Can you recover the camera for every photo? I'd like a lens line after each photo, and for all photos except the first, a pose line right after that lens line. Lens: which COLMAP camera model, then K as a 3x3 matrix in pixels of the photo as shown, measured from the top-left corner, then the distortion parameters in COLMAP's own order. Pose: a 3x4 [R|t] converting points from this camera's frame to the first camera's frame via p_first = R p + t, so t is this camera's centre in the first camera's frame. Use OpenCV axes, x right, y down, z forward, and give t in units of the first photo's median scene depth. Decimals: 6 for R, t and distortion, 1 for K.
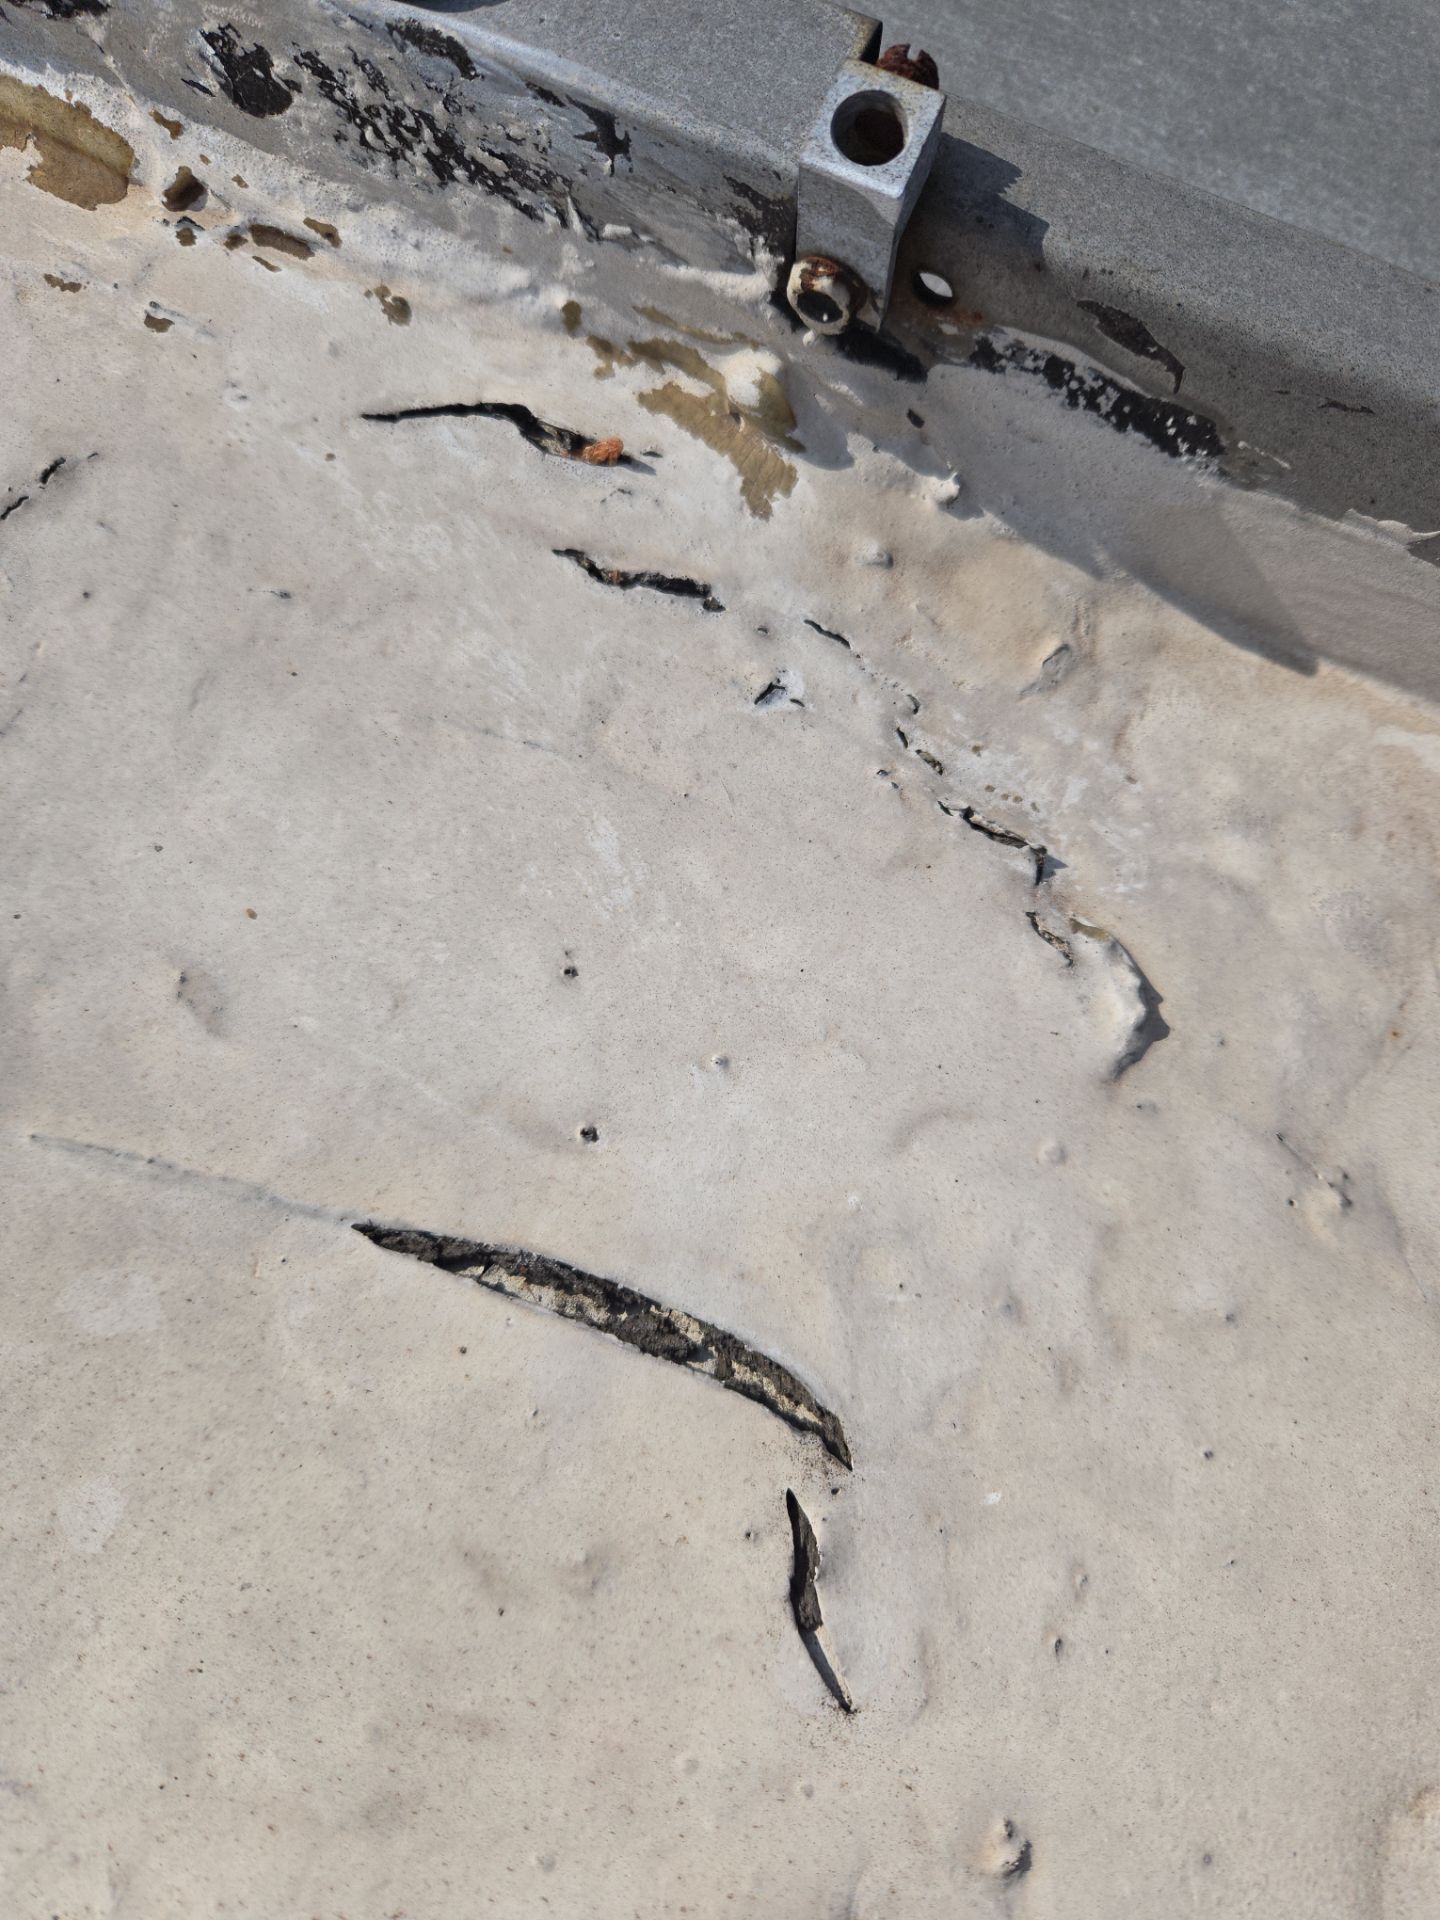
lens RADIAL K [[1393.1, 0, 738.9], [0, 1393.1, 825.5], [0, 0, 1]] dist [0.057346, -0.081281]
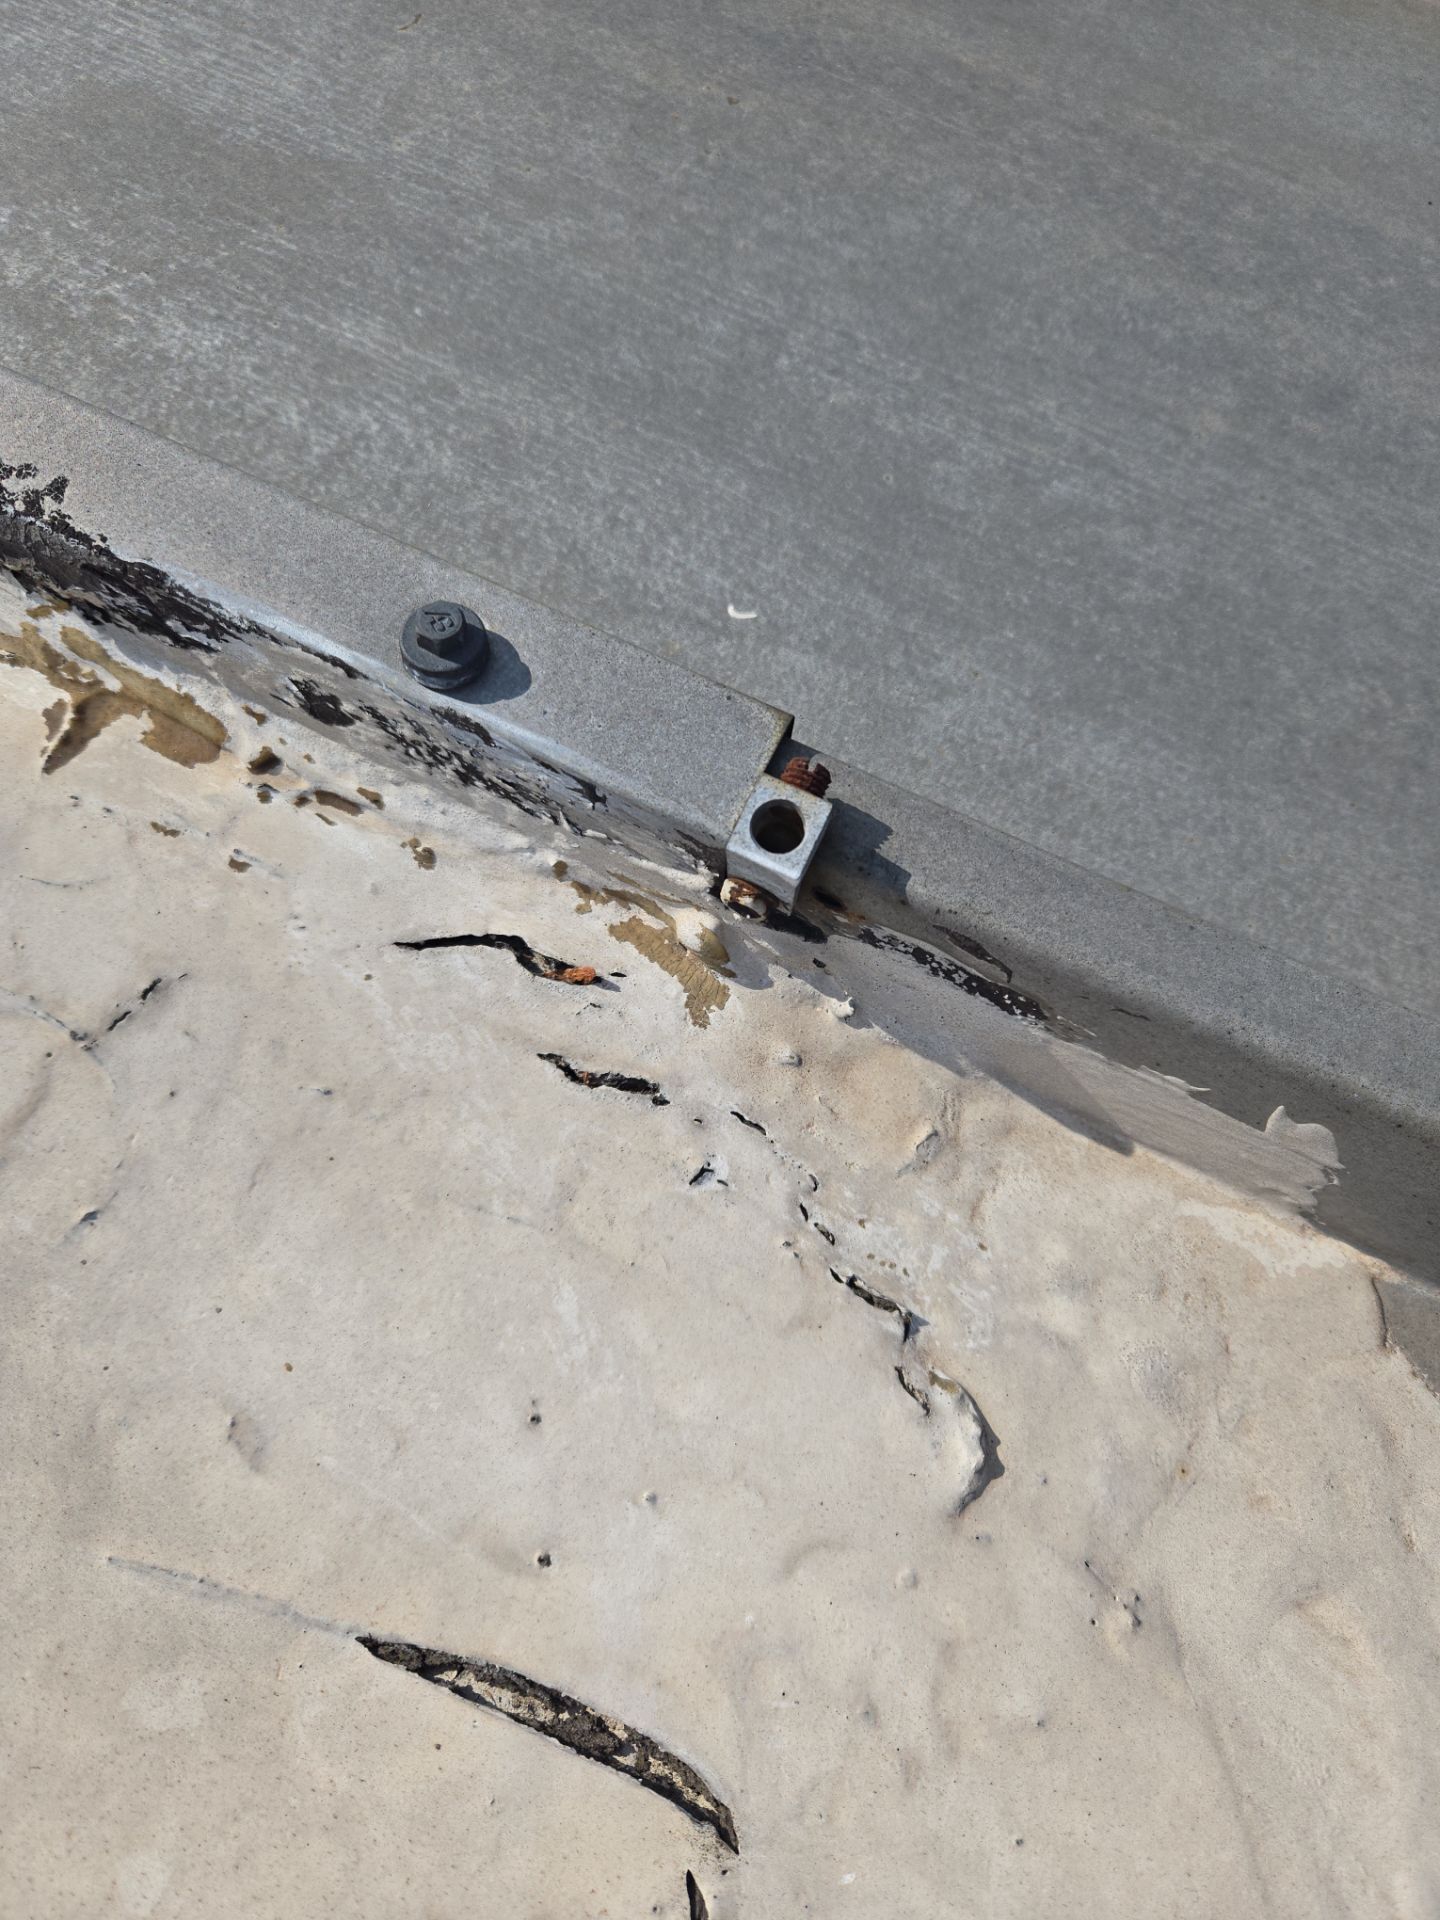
lens RADIAL K [[1276.6, 0, 721.1], [0, 1276.6, 949.9], [0, 0, 1]] dist [0.069288, -0.060716]
pose [[0.999446, 0.030864, 0.012462, 0.021230], [-0.029812, 0.996566, -0.077251, -0.234164], [-0.014803, 0.076836, 0.996934, -0.212277]]
